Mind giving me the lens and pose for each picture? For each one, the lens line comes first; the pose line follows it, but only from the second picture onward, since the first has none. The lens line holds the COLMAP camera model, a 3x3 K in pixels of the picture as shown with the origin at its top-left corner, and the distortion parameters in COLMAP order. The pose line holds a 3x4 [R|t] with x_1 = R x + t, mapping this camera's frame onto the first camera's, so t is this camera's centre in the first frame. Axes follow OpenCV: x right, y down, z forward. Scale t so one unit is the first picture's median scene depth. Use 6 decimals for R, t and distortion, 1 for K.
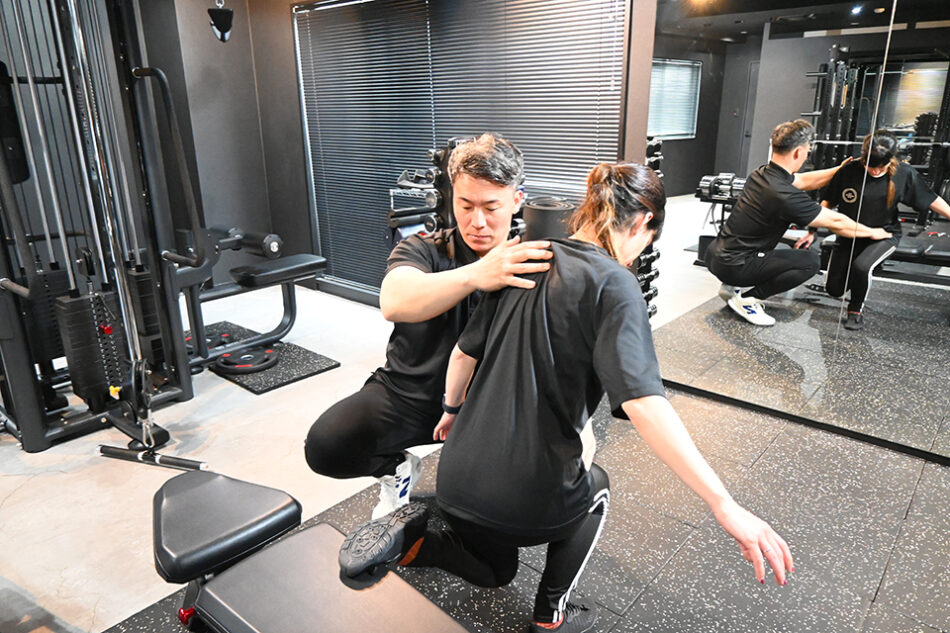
lens RADIAL K [[645.1, 0, 475.0], [0, 645.1, 316.5], [0, 0, 1]] dist [-0.001253, -0.001261]
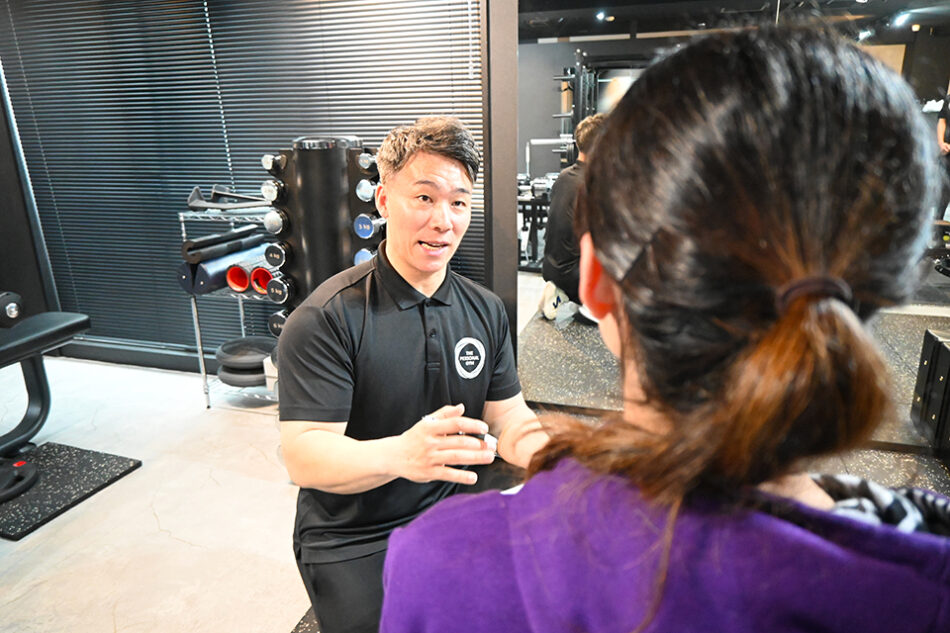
lens RADIAL K [[651.6, 0, 472.5], [0, 651.6, 306.6], [0, 0, 1]] dist [-0.001649, -0.001464]
pose [[0.925647, -0.120331, 0.358744, -0.103706], [0.130714, 0.991409, -0.004734, -0.042926], [-0.355092, 0.051275, 0.933424, 0.186784]]
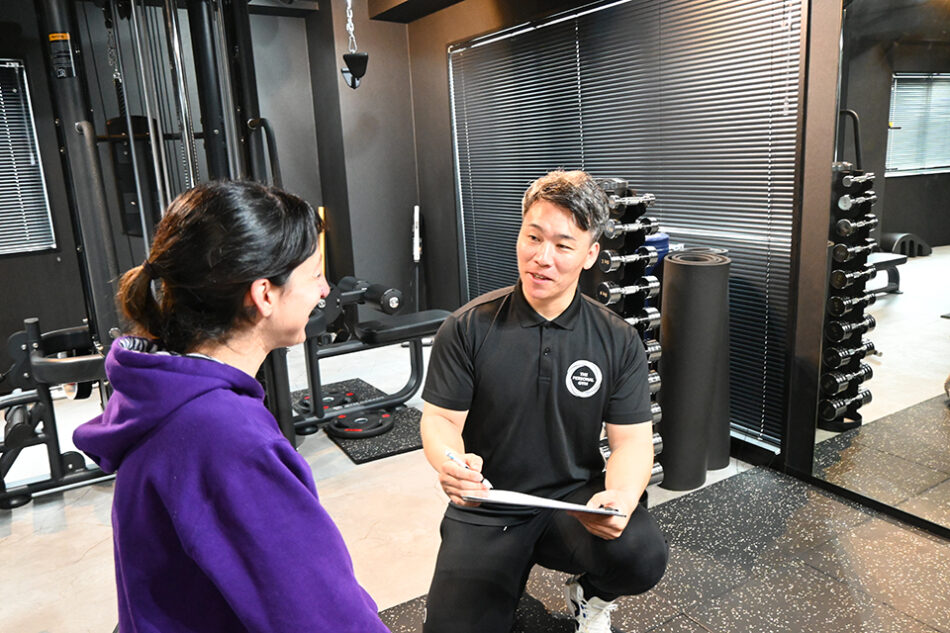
lens RADIAL K [[718.7, 0, 475.0], [0, 718.7, 316.5], [0, 0, 1]] dist [-0.004577, -0.001456]
pose [[0.951367, 0.031184, -0.306478, 0.104681], [-0.056349, 0.995694, -0.073609, -0.017237], [0.302863, 0.087299, 0.949027, 0.063554]]
